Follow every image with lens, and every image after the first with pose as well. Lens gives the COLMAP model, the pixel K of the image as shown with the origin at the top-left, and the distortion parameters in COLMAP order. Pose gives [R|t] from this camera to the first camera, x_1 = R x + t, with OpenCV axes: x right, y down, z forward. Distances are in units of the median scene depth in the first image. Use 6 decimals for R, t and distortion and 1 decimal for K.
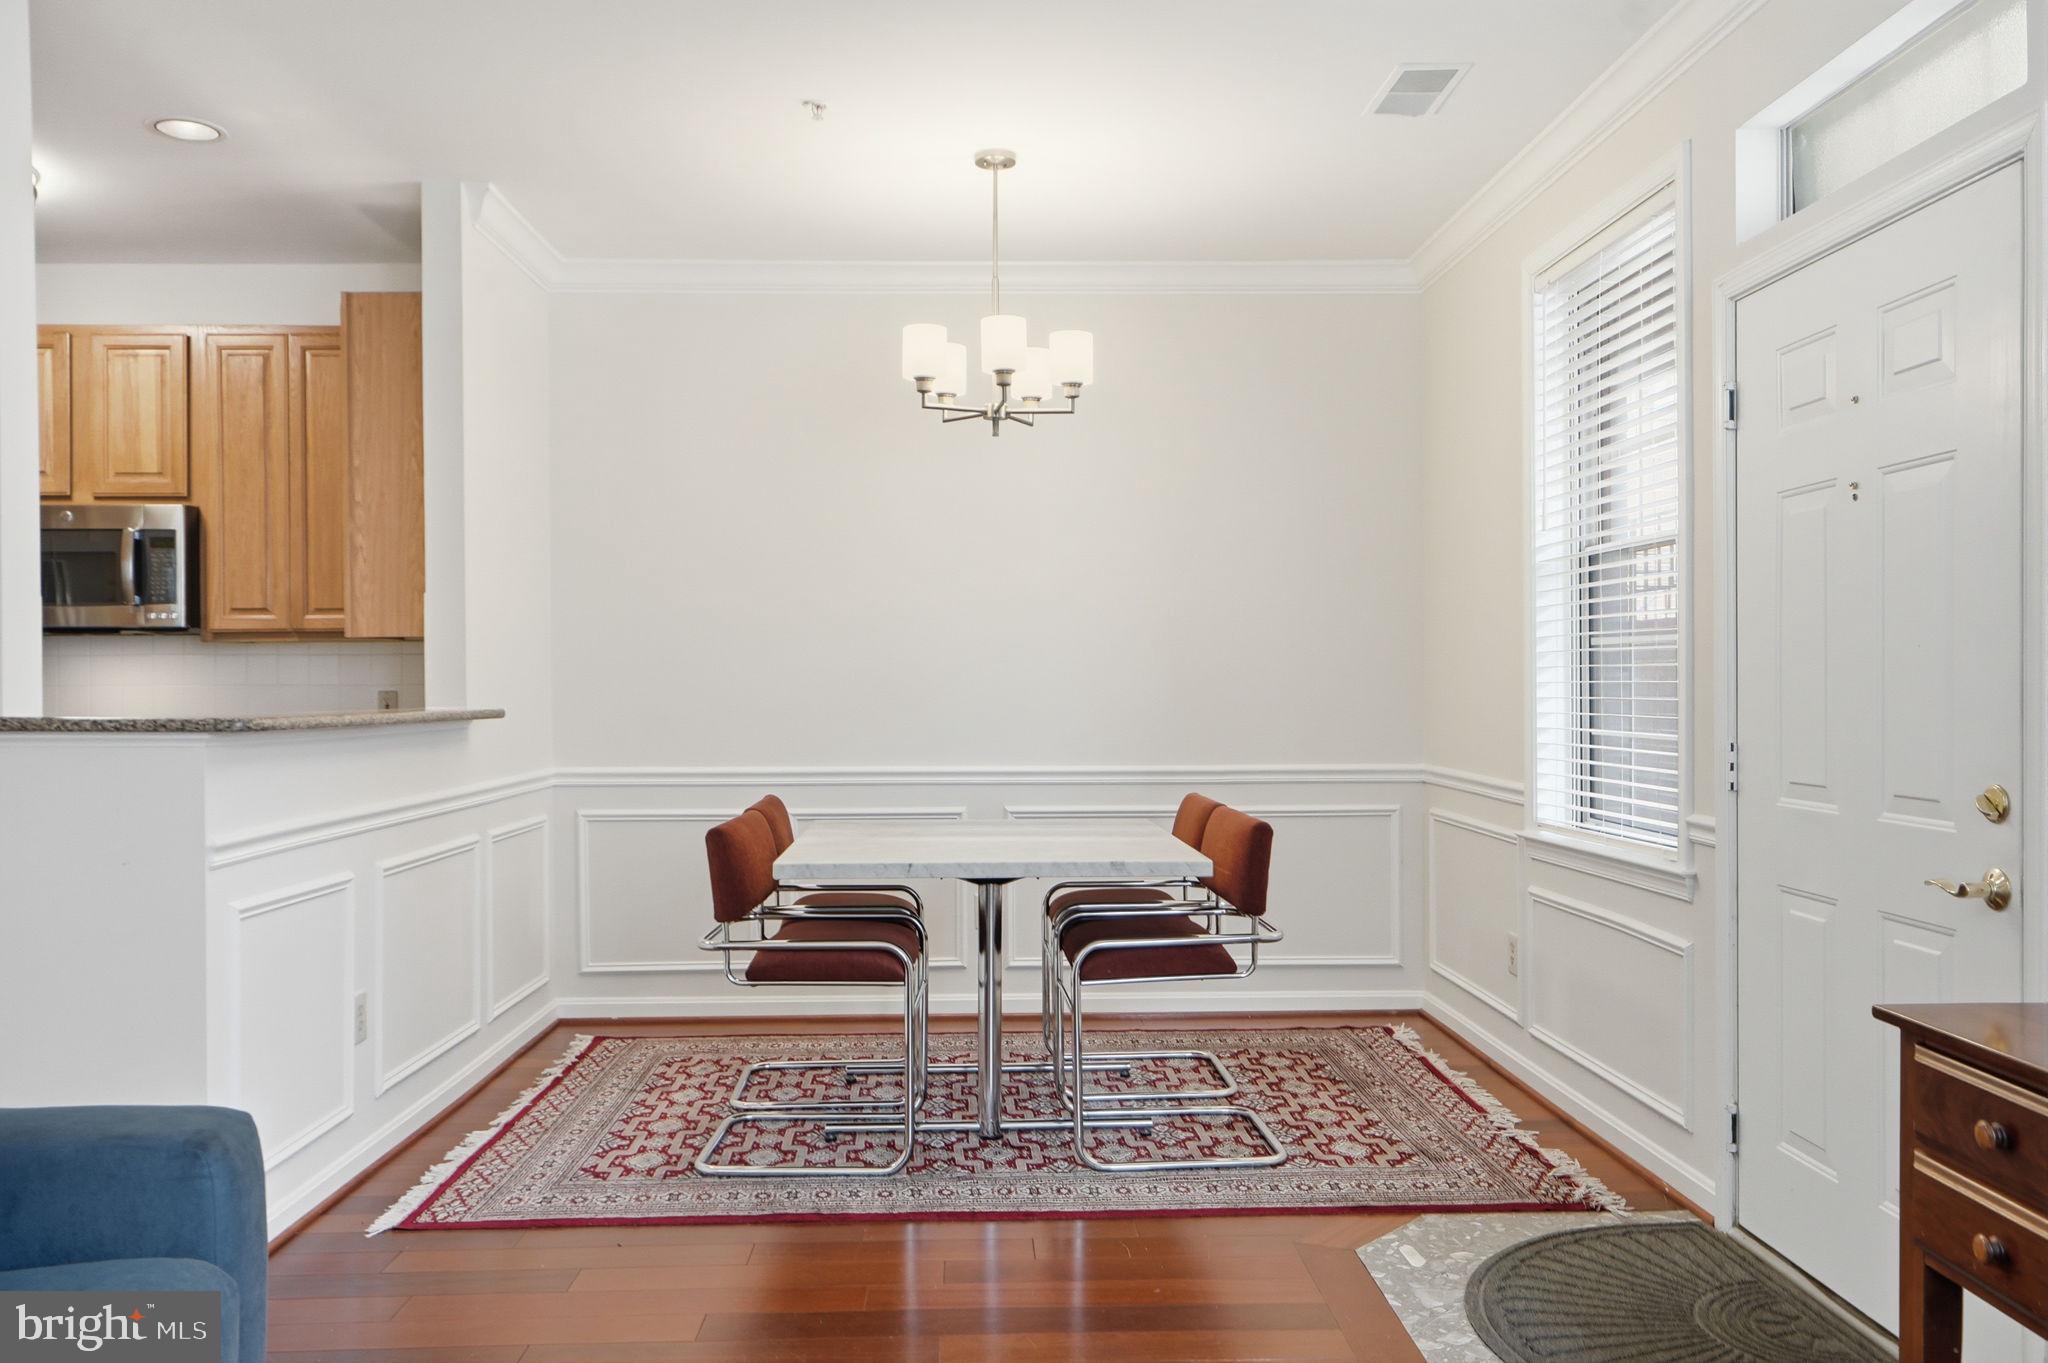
lens RADIAL K [[1558.5, 0, 1066.1], [0, 1558.5, 675.7], [0, 0, 1]] dist [0.003882, -0.003100]
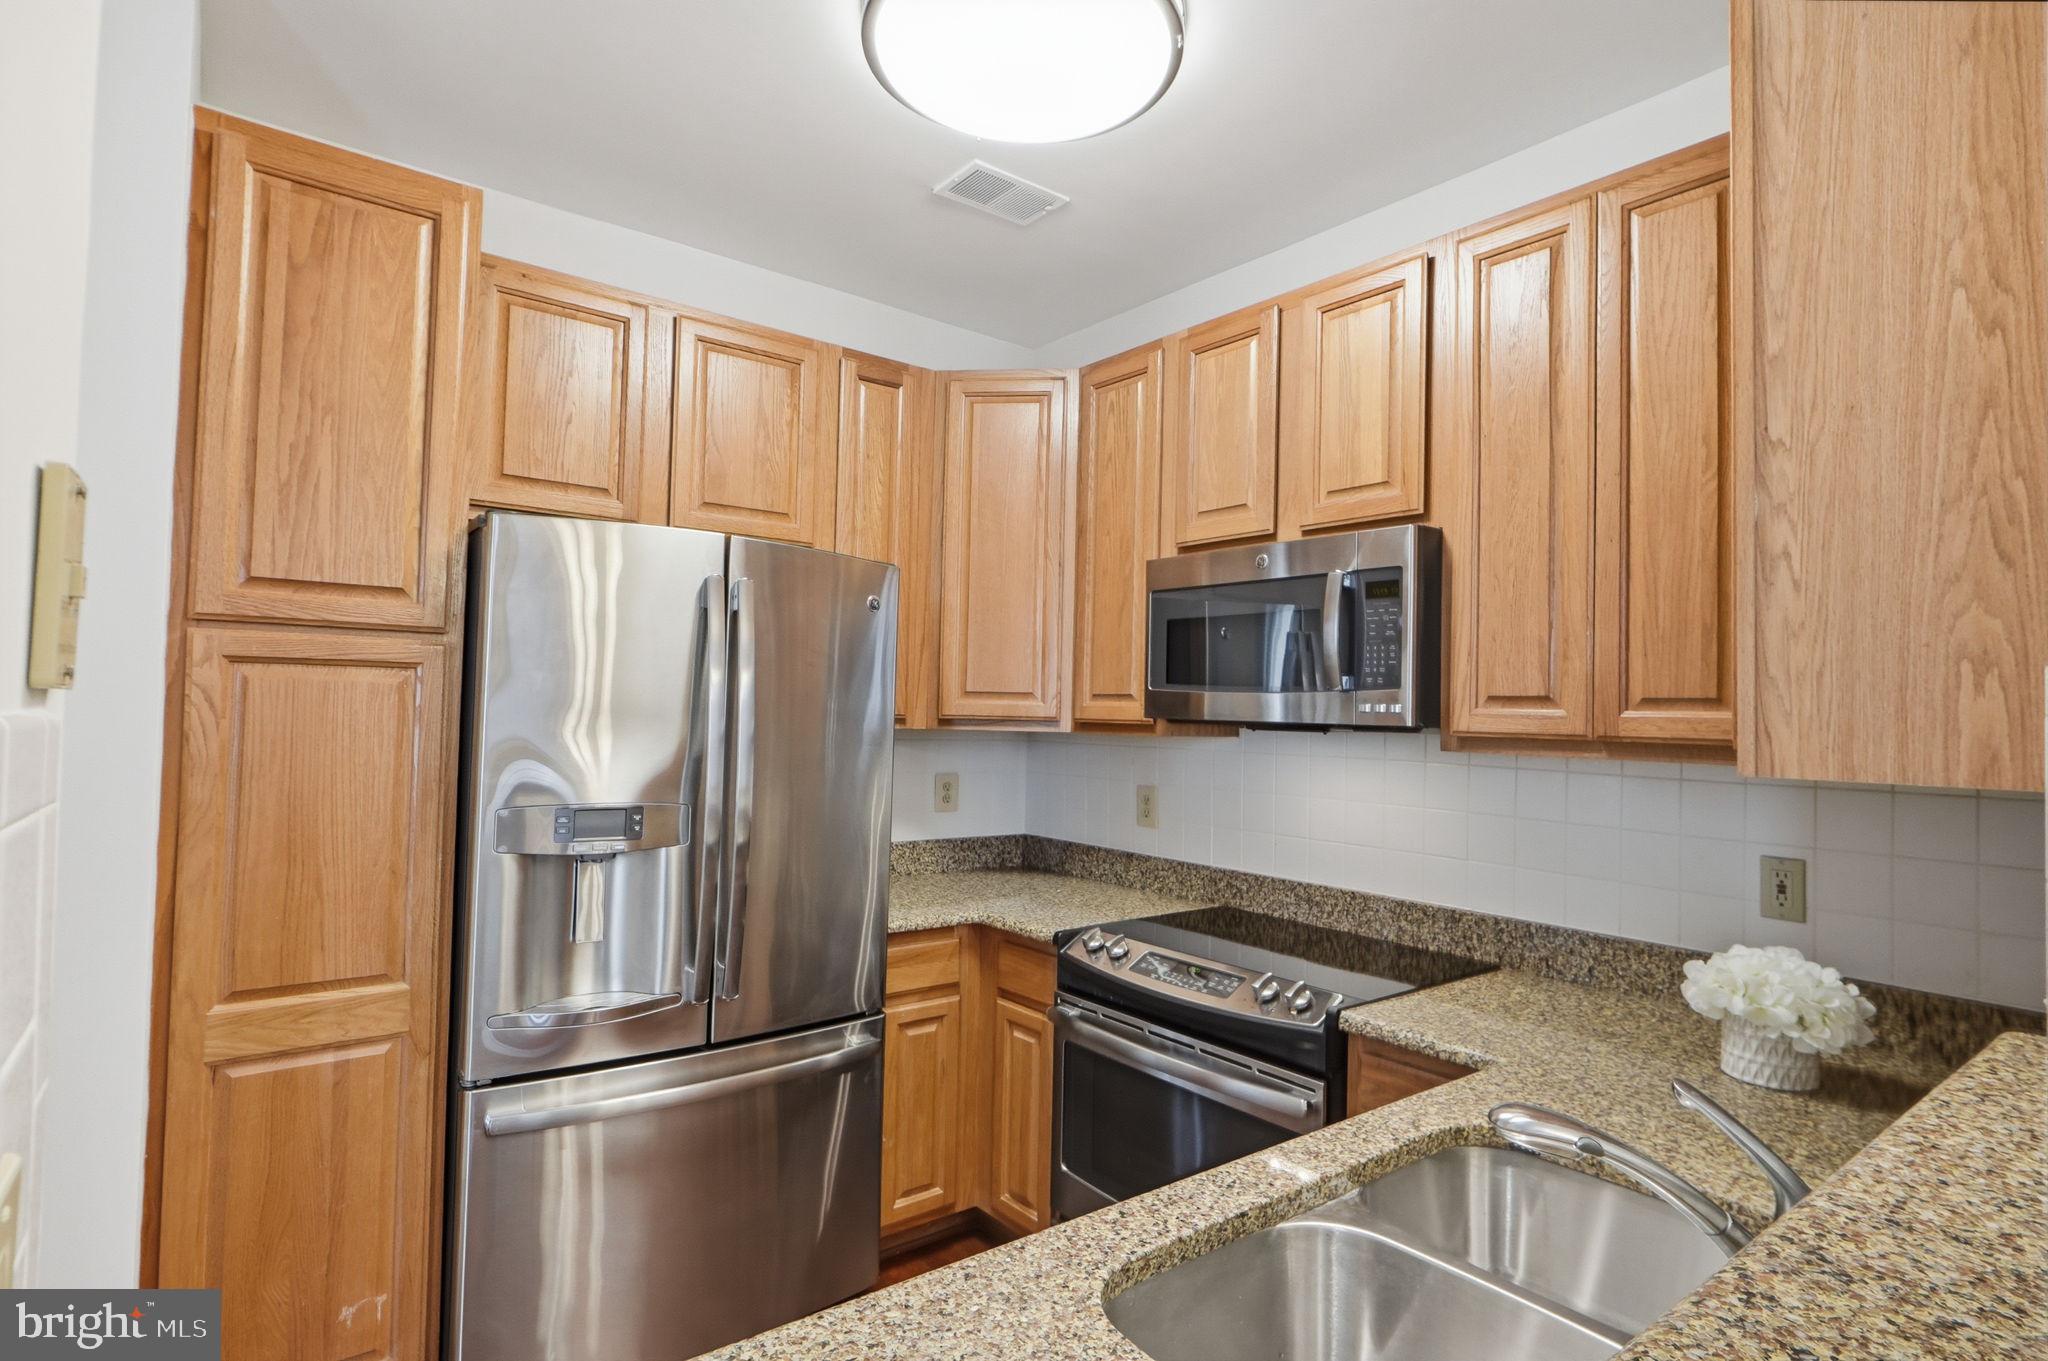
lens RADIAL K [[1042.1, 0, 1020.6], [0, 1042.1, 679.0], [0, 0, 1]] dist [-0.004616, 0.003766]
pose [[0.583868, -0.004038, -0.811838, -0.350384], [-0.028107, 0.999288, -0.025185, -0.037898], [0.811362, 0.037523, 0.583339, 0.687584]]
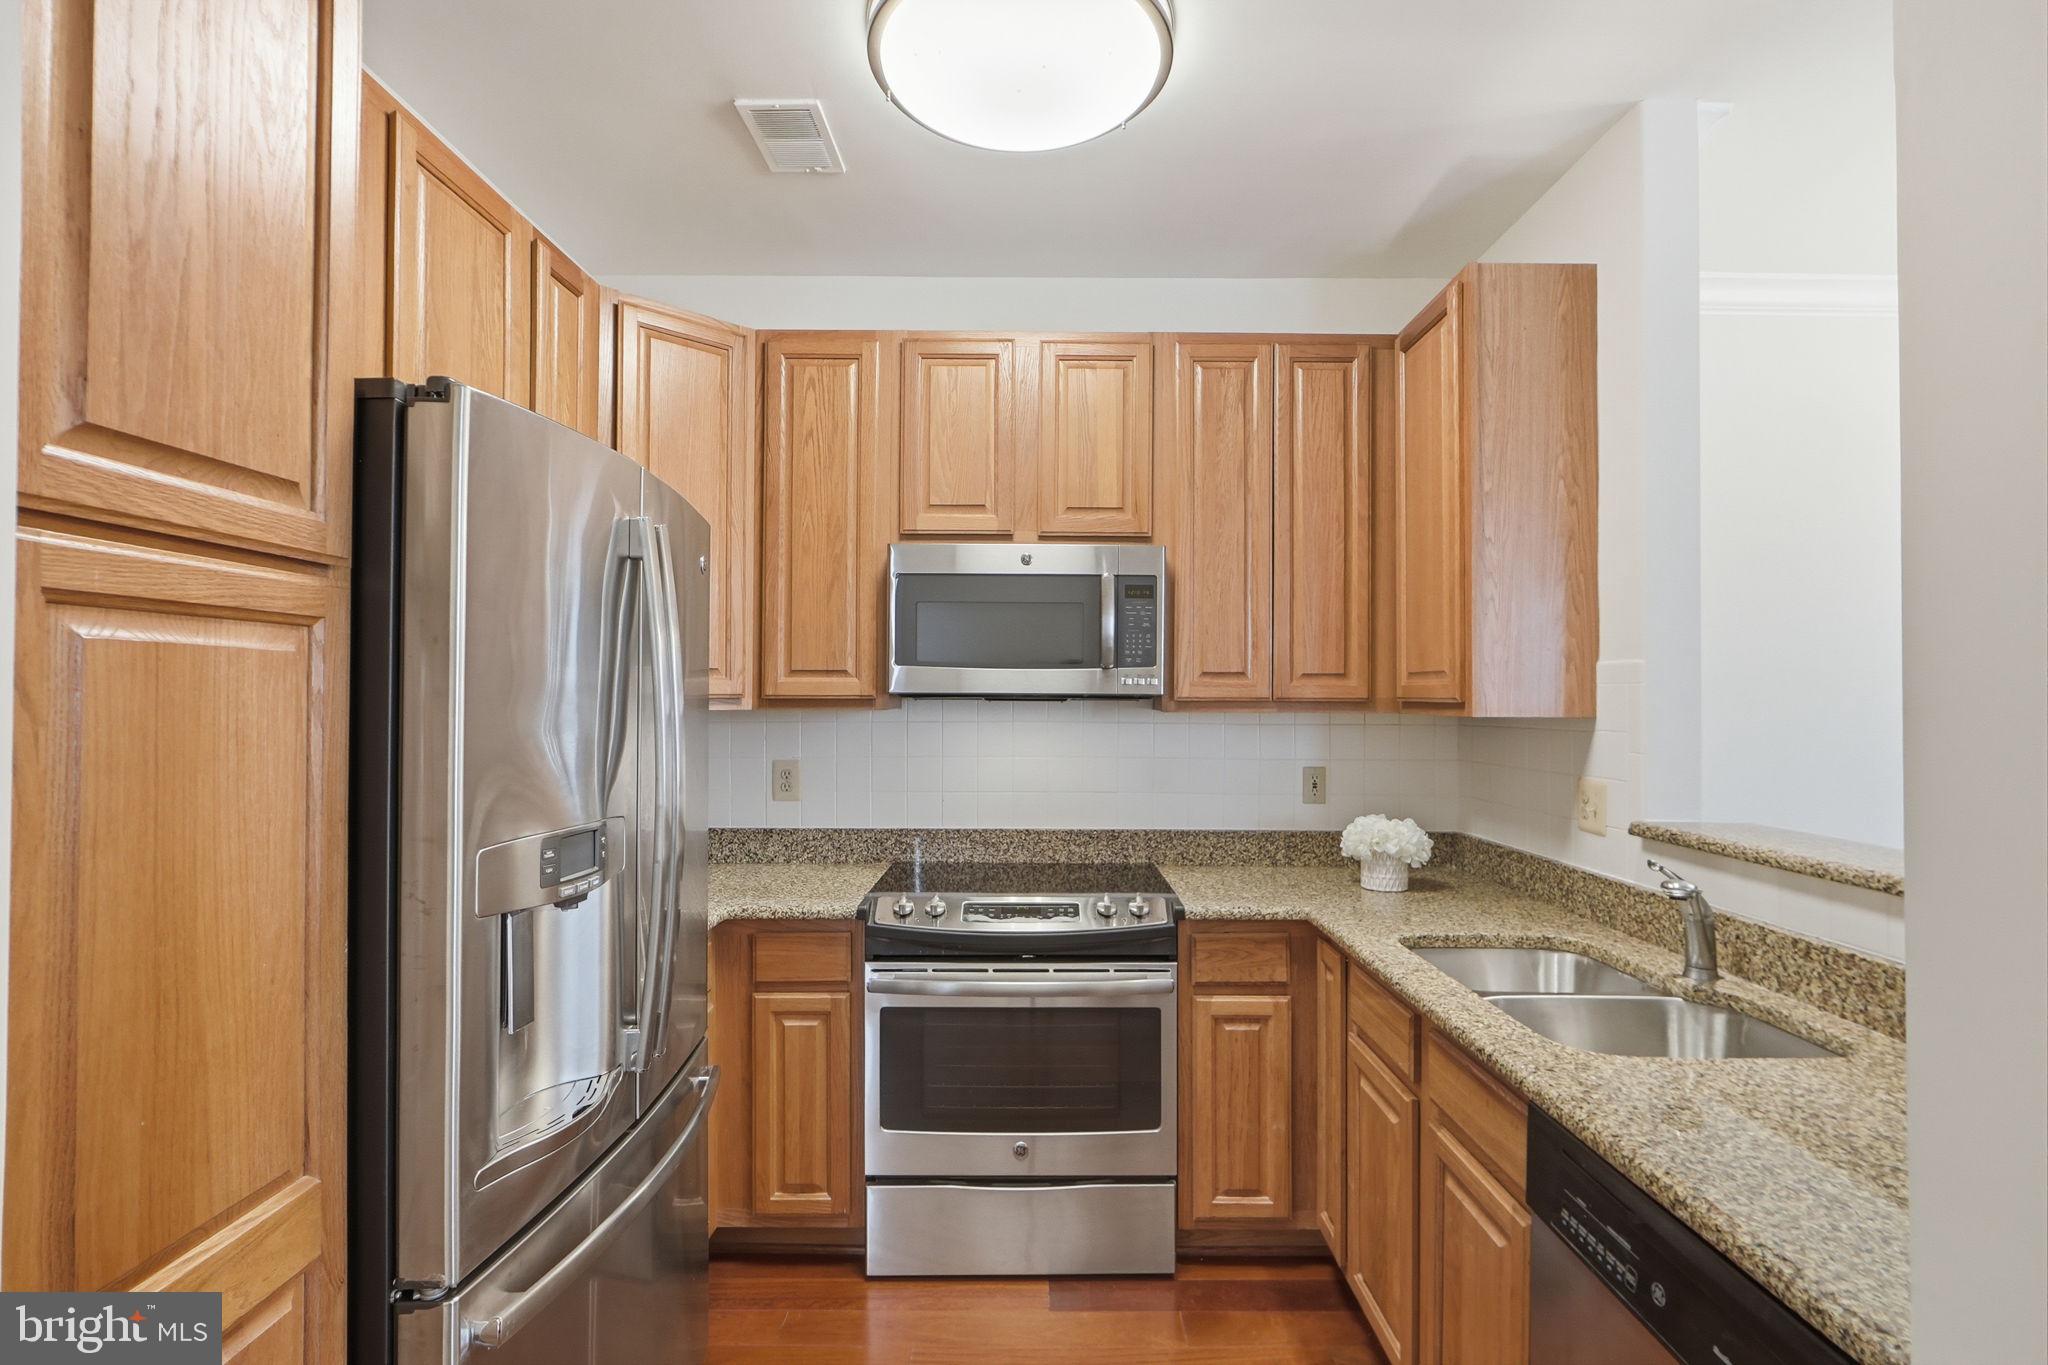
lens RADIAL K [[985.2, 0, 1036.8], [0, 985.2, 681.4], [0, 0, 1]] dist [-0.000382, 0.000776]
pose [[0.999399, 0.011120, -0.032833, -0.656203], [-0.011633, 0.999813, -0.015473, -0.031803], [0.032655, 0.015846, 0.999341, 0.515814]]
